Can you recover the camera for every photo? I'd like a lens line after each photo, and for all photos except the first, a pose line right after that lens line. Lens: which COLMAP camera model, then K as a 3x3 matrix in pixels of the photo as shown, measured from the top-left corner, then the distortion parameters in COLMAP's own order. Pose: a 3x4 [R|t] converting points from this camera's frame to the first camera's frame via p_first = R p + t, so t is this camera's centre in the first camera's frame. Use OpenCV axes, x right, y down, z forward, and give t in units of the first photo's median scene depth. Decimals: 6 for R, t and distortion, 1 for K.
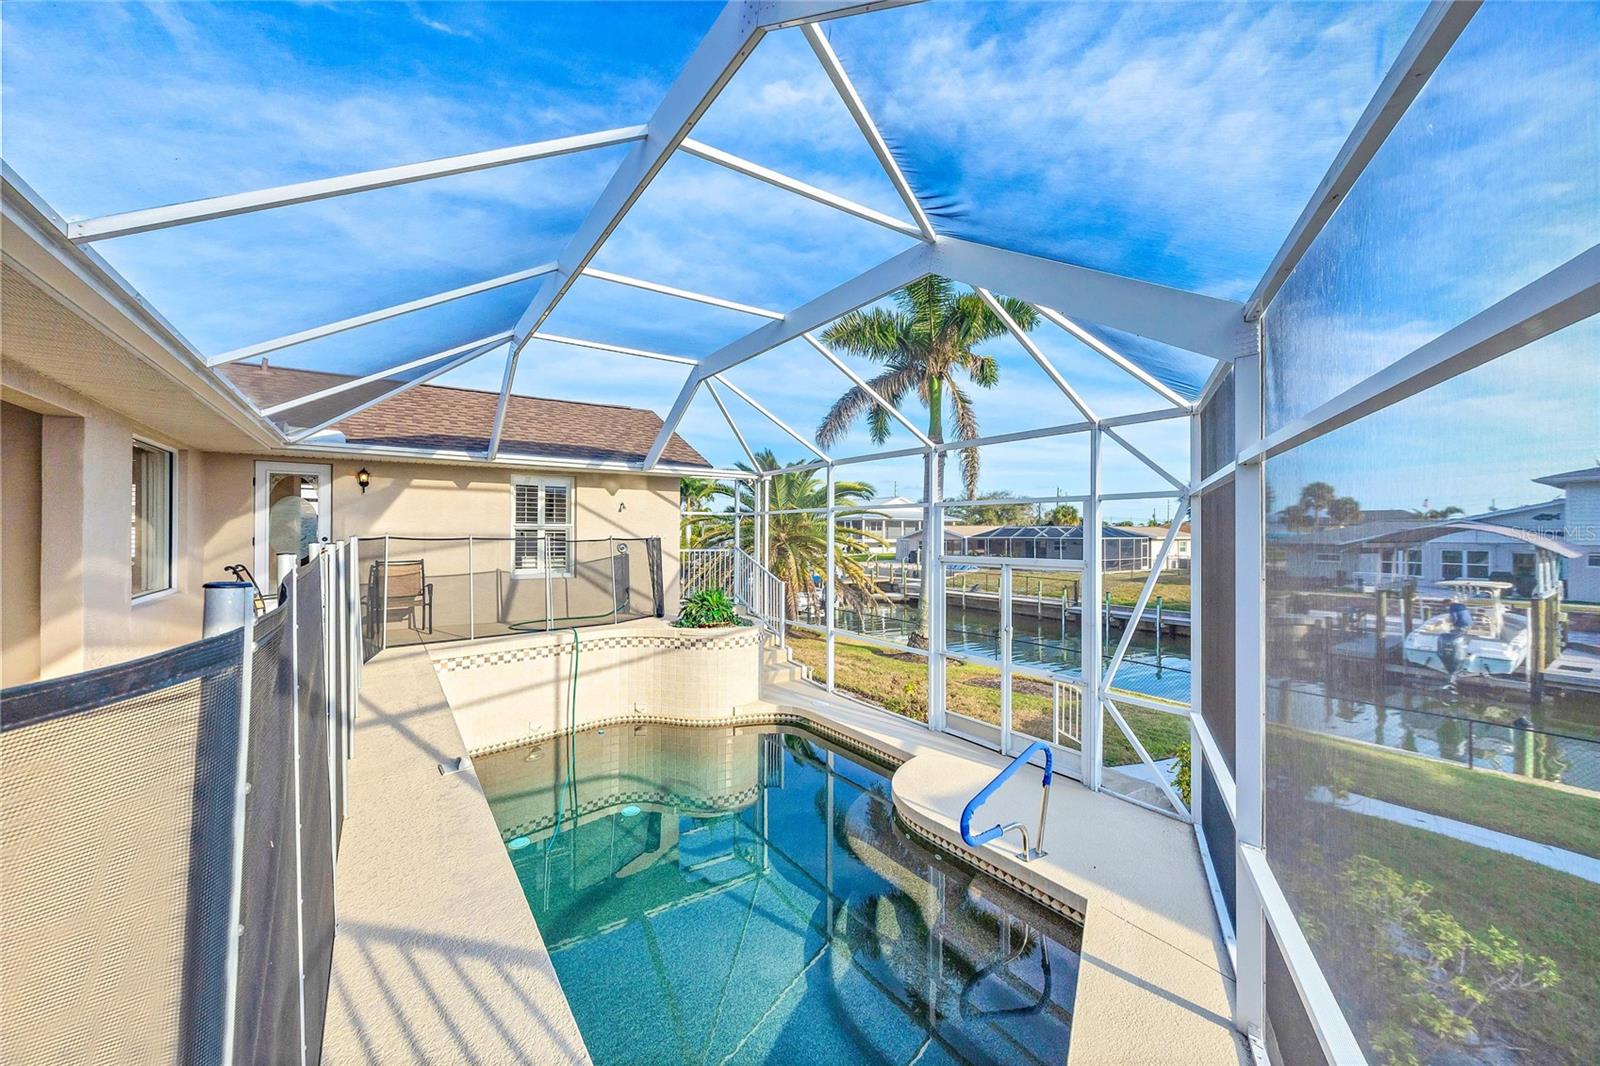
lens RADIAL K [[627.1, 0, 797.7], [0, 627.1, 532.0], [0, 0, 1]] dist [-0.006323, -0.000218]
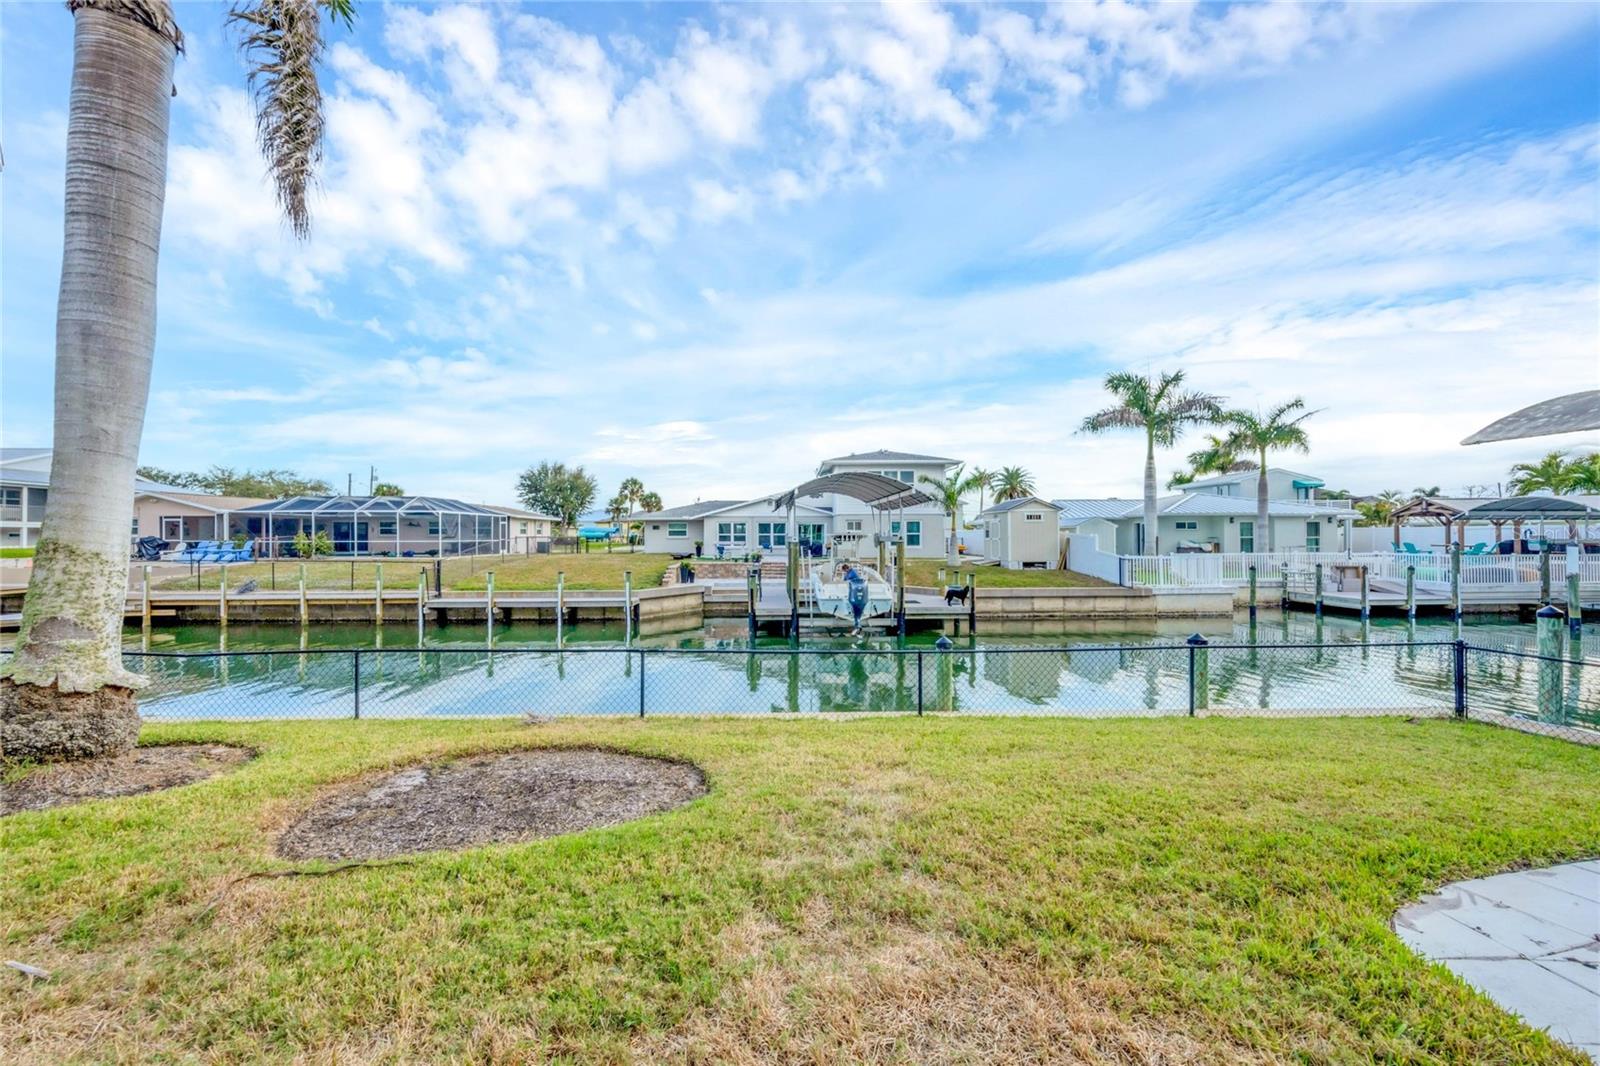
lens RADIAL K [[627.1, 0, 797.7], [0, 627.1, 532.0], [0, 0, 1]] dist [-0.006323, -0.000218]
pose [[0.528571, 0.003445, 0.848882, 0.287521], [0.005362, 0.999958, -0.007396, 0.212876], [-0.848872, 0.008461, 0.528531, 1.226138]]
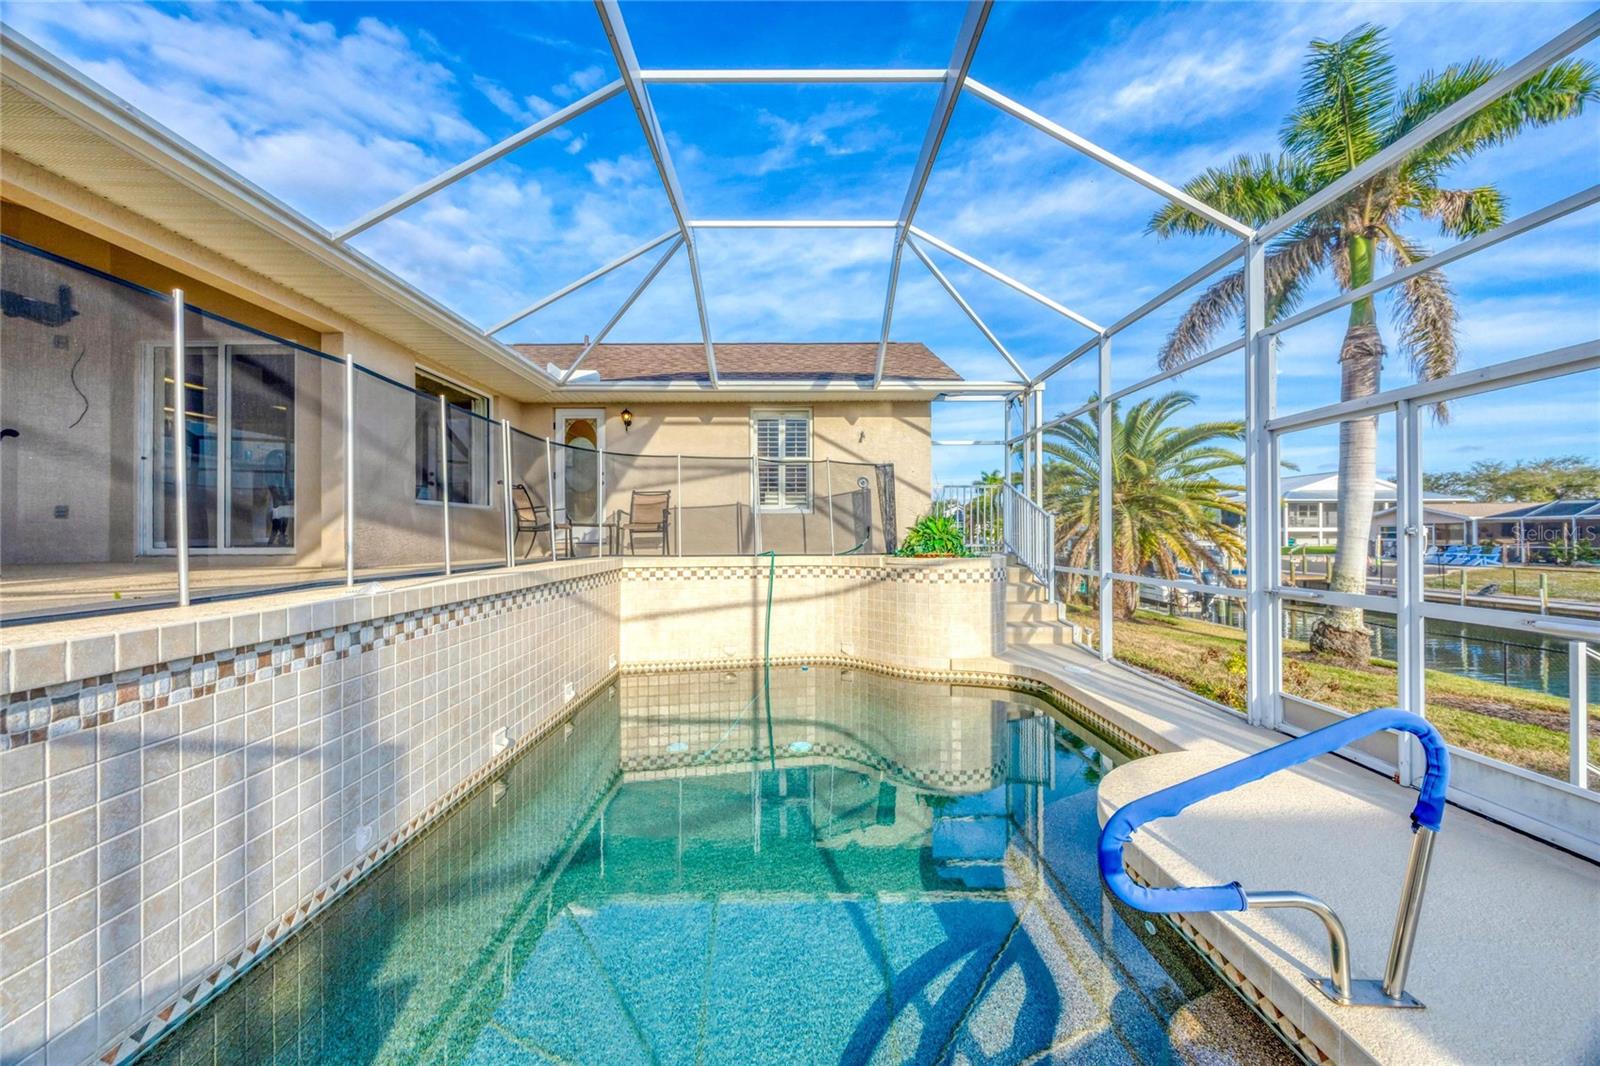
lens RADIAL K [[612.1, 0, 791.2], [0, 612.1, 531.4], [0, 0, 1]] dist [-0.002050, -0.000214]
pose [[0.829568, -0.005802, -0.558375, 0.154341], [0.004957, 0.999983, -0.003027, 0.120300], [0.558383, -0.000257, 0.829583, 0.255891]]
